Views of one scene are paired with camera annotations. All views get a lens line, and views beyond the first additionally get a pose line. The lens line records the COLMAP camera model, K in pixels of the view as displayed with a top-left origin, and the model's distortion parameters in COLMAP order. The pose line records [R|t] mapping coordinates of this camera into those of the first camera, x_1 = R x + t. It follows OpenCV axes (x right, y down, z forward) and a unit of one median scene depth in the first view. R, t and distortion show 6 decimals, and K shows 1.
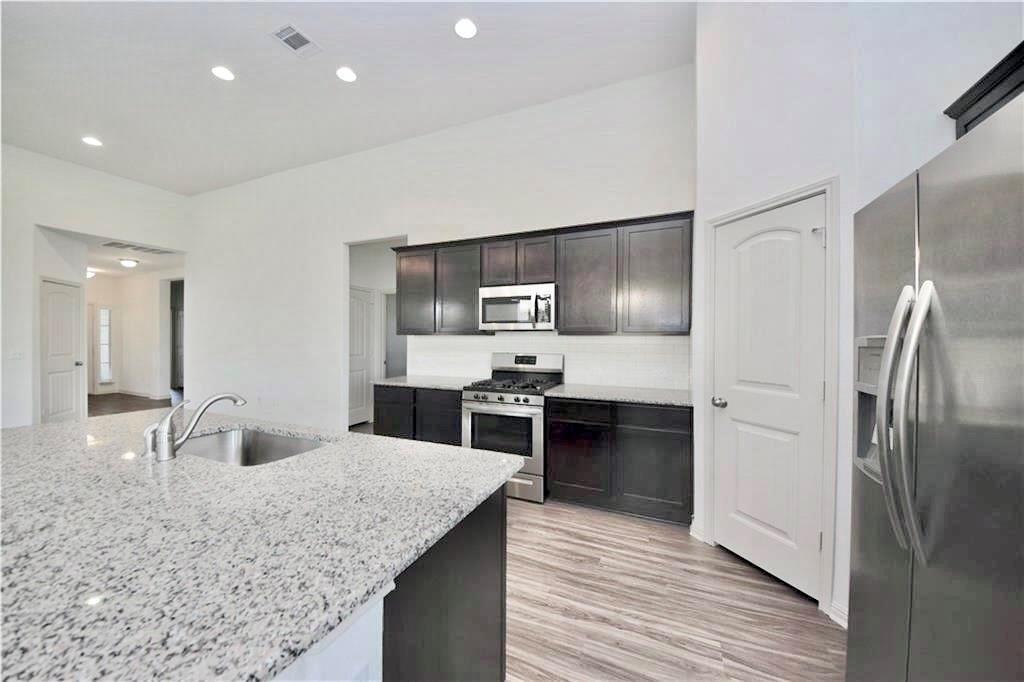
lens RADIAL K [[366.9, 0, 516.9], [0, 366.9, 340.7], [0, 0, 1]] dist [0.016005, -0.016086]
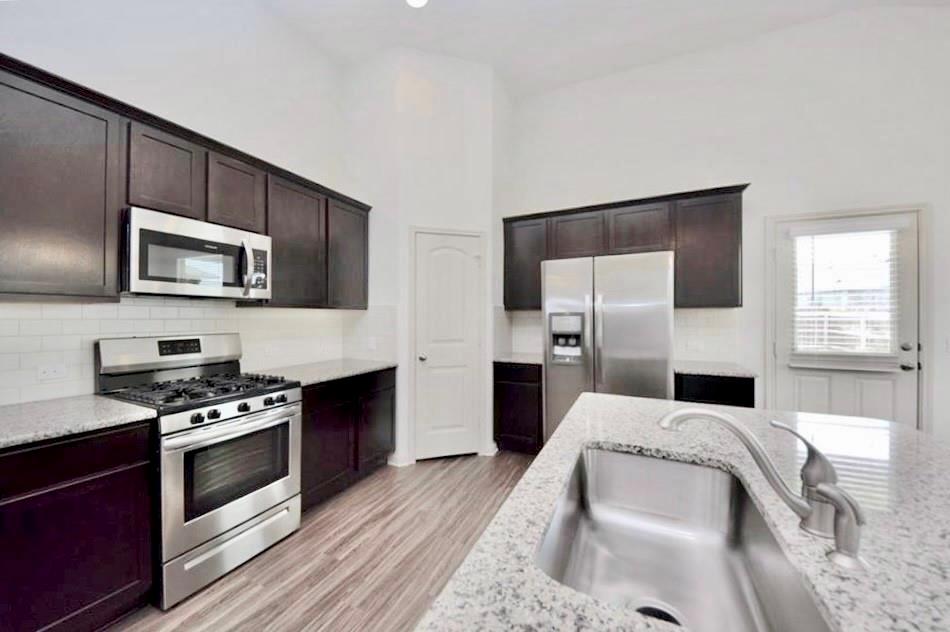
lens RADIAL K [[362.6, 0, 437.2], [0, 362.6, 318.6], [0, 0, 1]] dist [-0.010366, -0.000461]
pose [[0.066341, -0.004277, 0.997788, -0.609916], [0.006009, 0.999974, 0.003887, 0.007926], [-0.997779, 0.005738, 0.066365, 0.622918]]
